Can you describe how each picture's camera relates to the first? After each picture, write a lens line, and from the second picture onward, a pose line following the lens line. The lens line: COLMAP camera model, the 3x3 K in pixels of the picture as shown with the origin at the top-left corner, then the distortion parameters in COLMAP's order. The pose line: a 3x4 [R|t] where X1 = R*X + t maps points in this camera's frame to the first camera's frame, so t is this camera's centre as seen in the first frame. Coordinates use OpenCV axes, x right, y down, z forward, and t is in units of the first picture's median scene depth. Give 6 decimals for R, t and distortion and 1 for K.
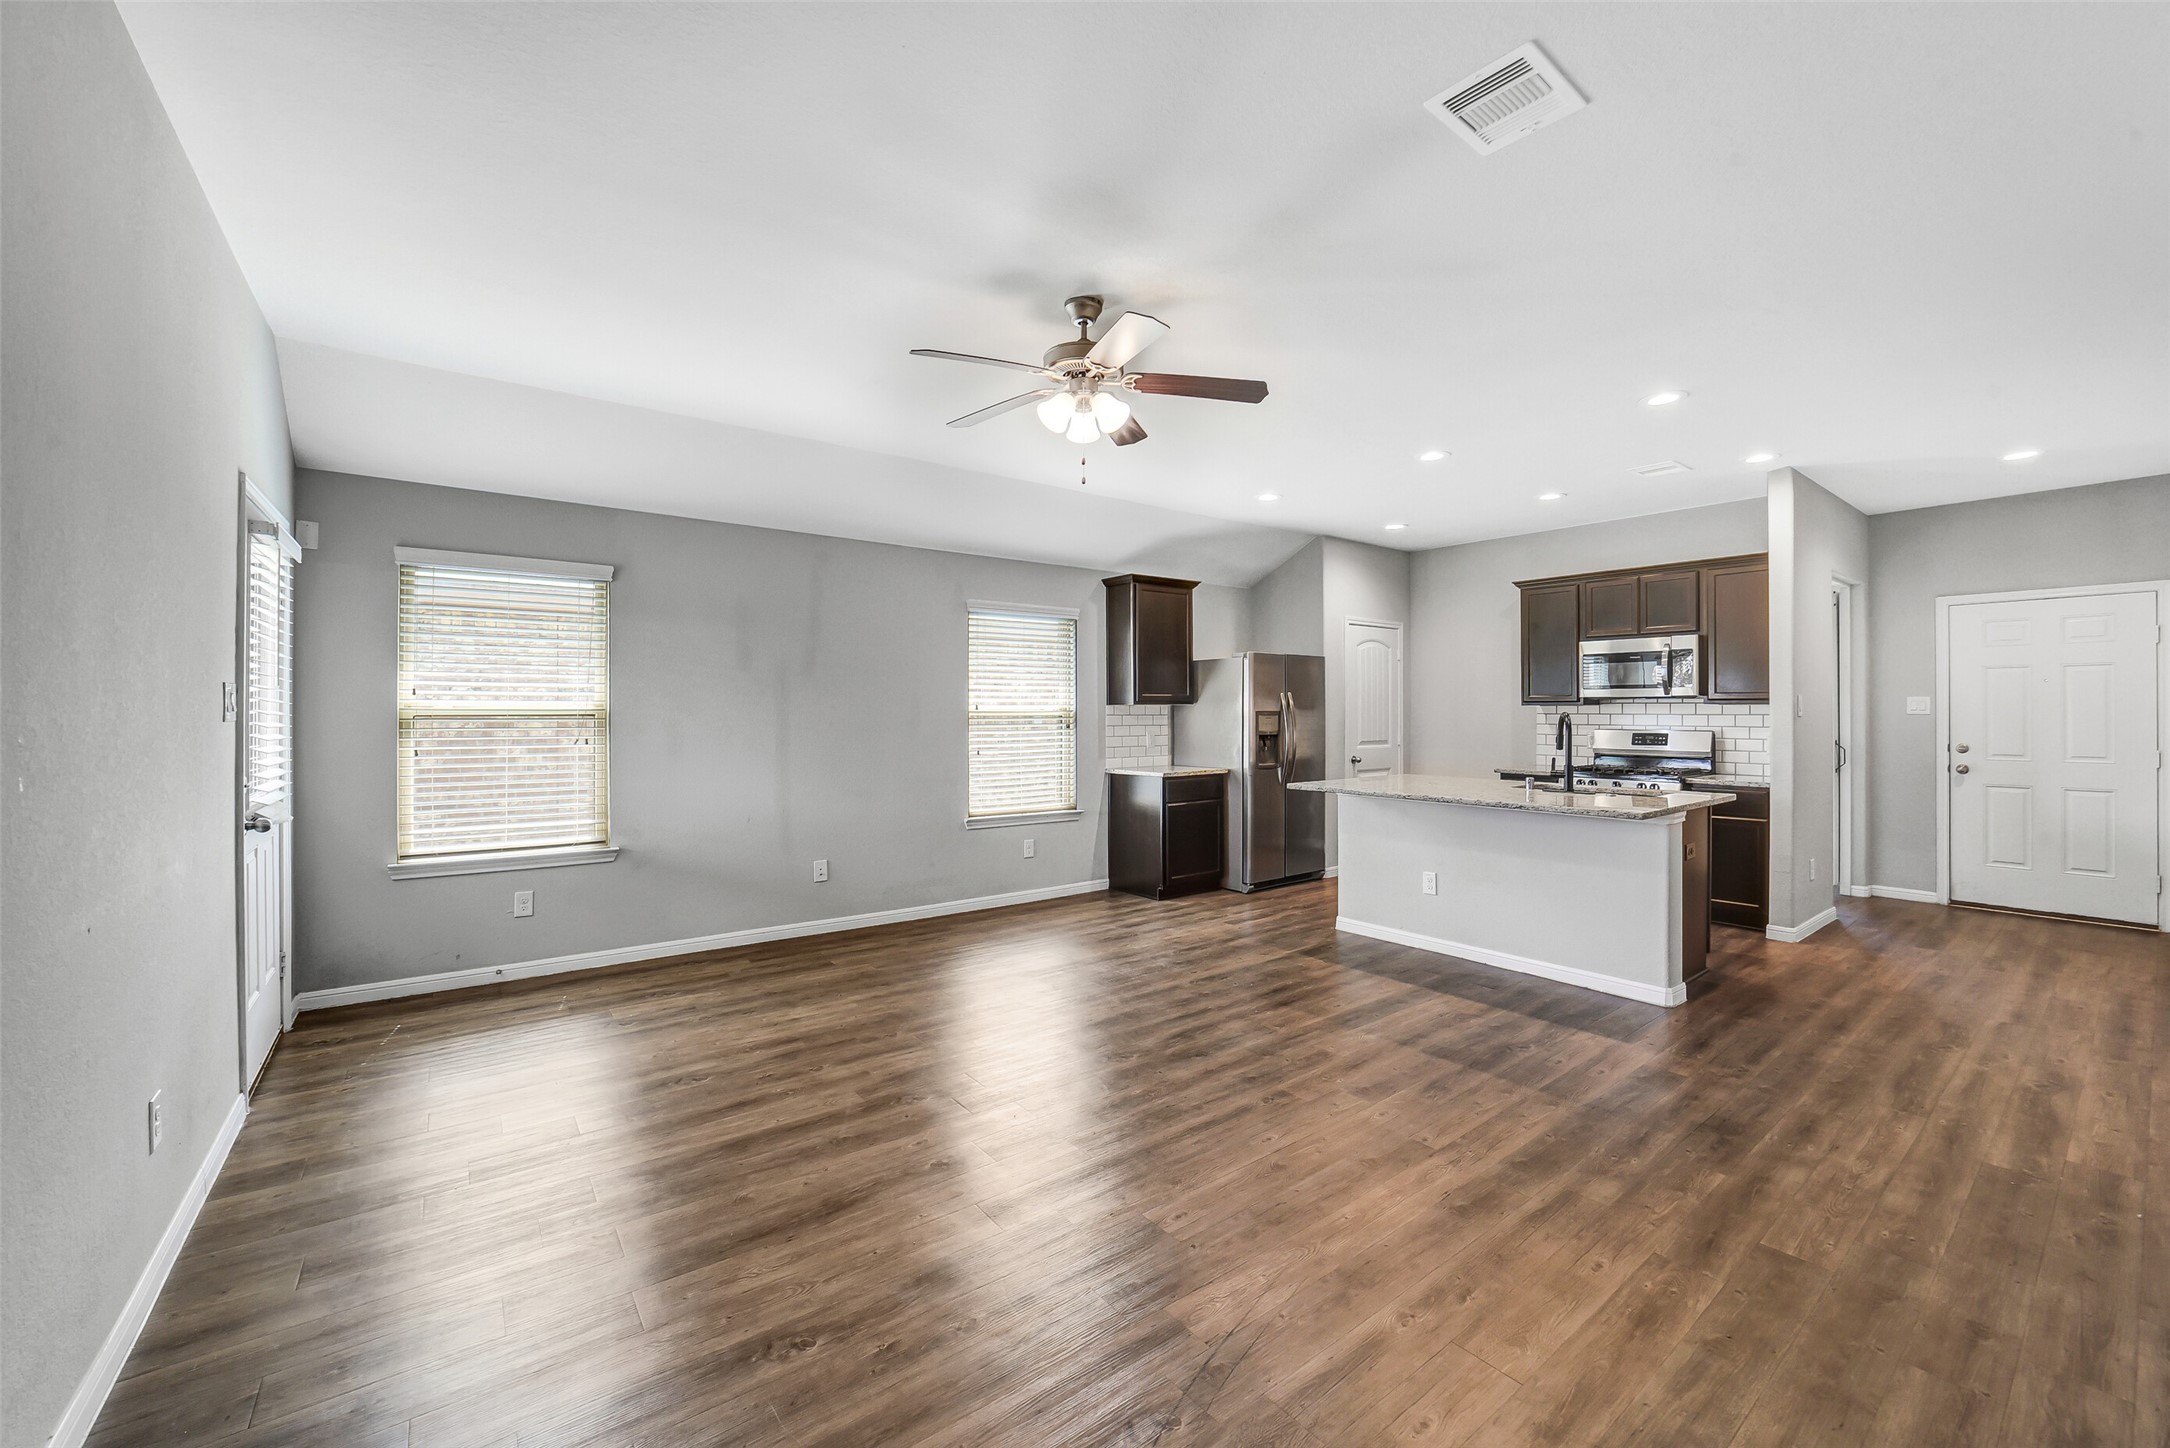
lens RADIAL K [[832.3, 0, 1085.0], [0, 832.3, 724.0], [0, 0, 1]] dist [-0.009656, -0.000086]
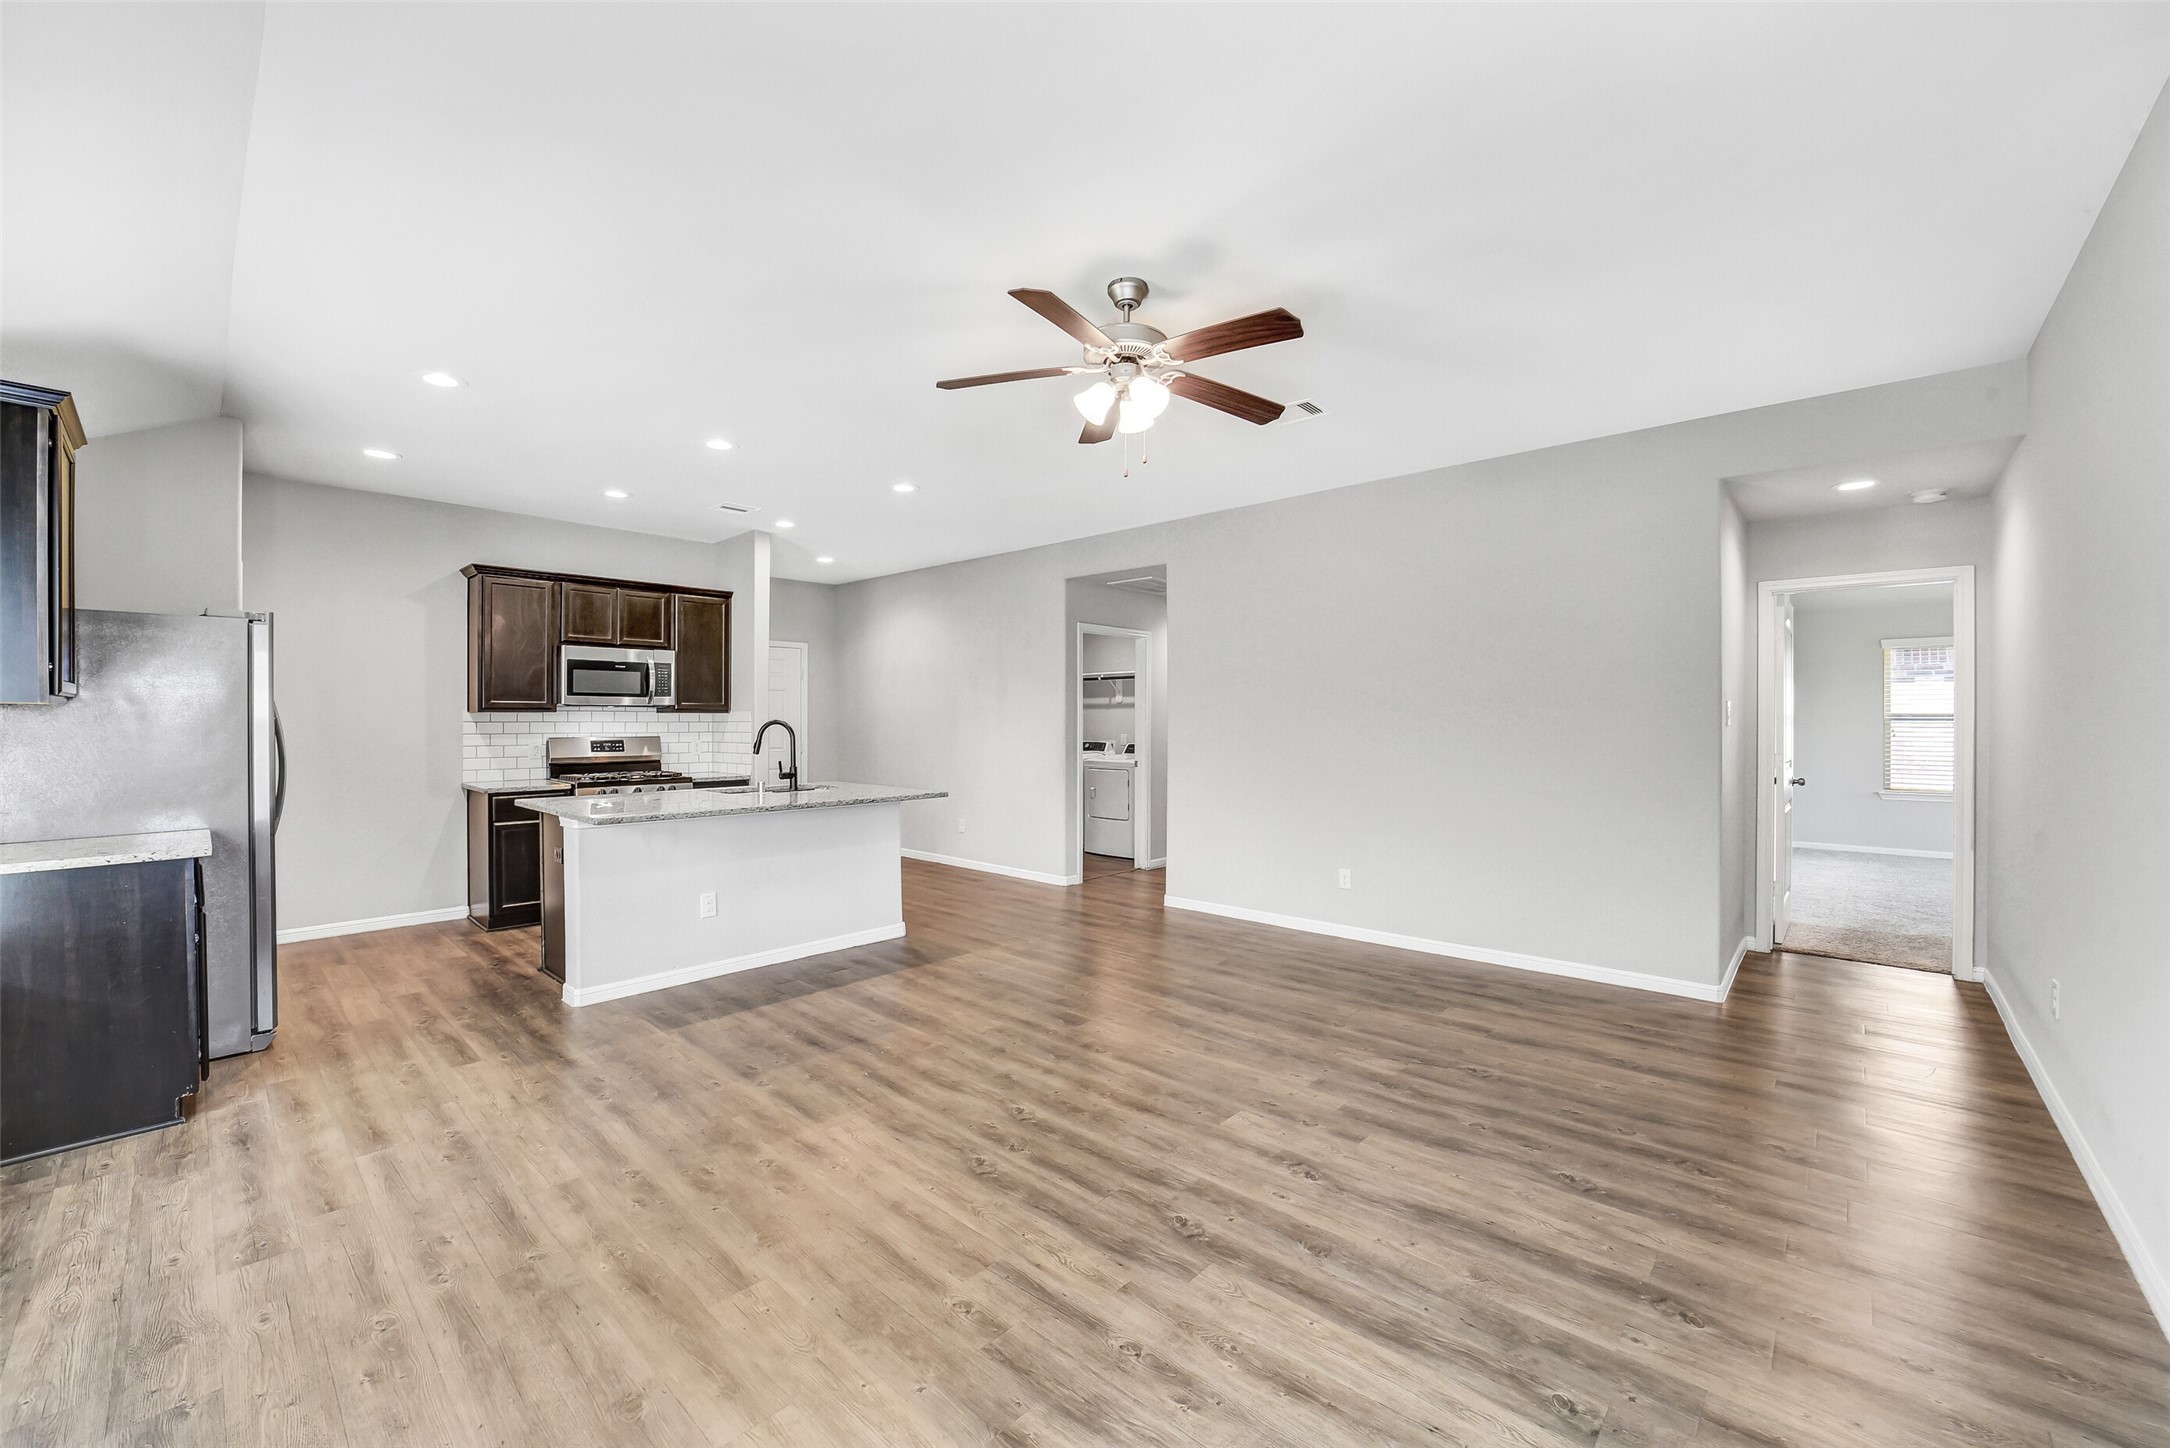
lens RADIAL K [[858.7, 0, 1089.3], [0, 858.7, 725.2], [0, 0, 1]] dist [-0.027302, 0.000120]
pose [[-0.172501, -0.002342, 0.985007, -0.797460], [0.014616, 0.999881, 0.004937, -0.006961], [-0.984901, 0.015248, -0.172446, 1.016322]]
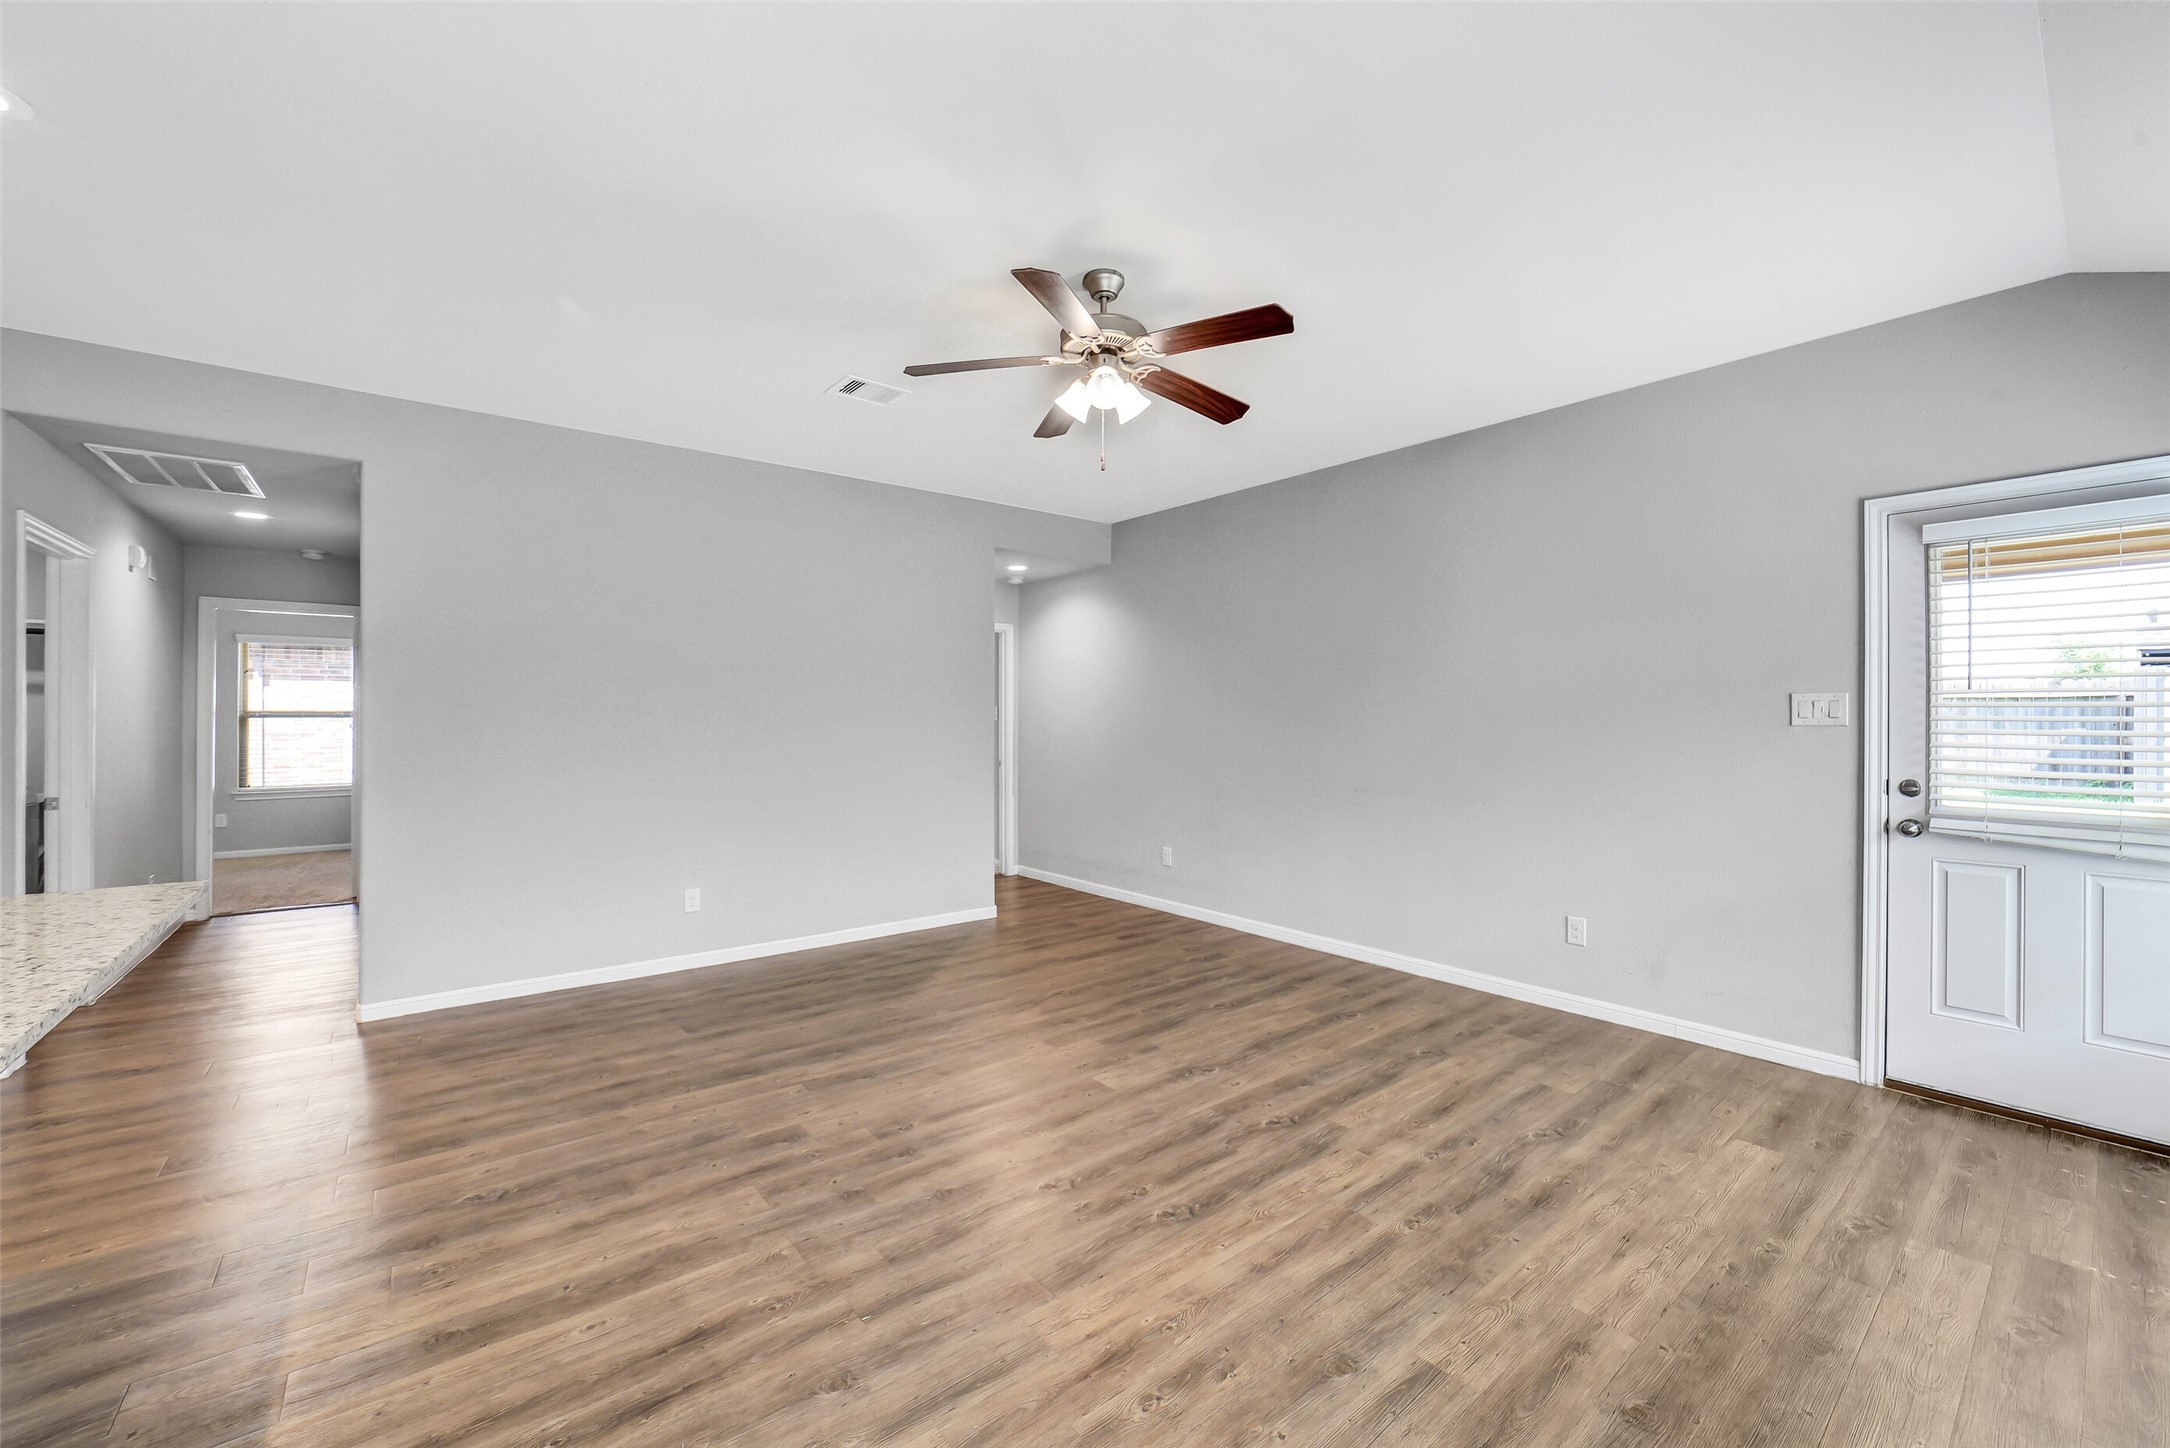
lens RADIAL K [[858.7, 0, 1089.3], [0, 858.7, 725.2], [0, 0, 1]] dist [-0.027302, 0.000120]
pose [[-0.999476, -0.001125, -0.032358, 0.036686], [-0.001695, 0.999844, 0.017600, -0.018516], [0.032333, 0.017645, -0.999321, 1.646924]]
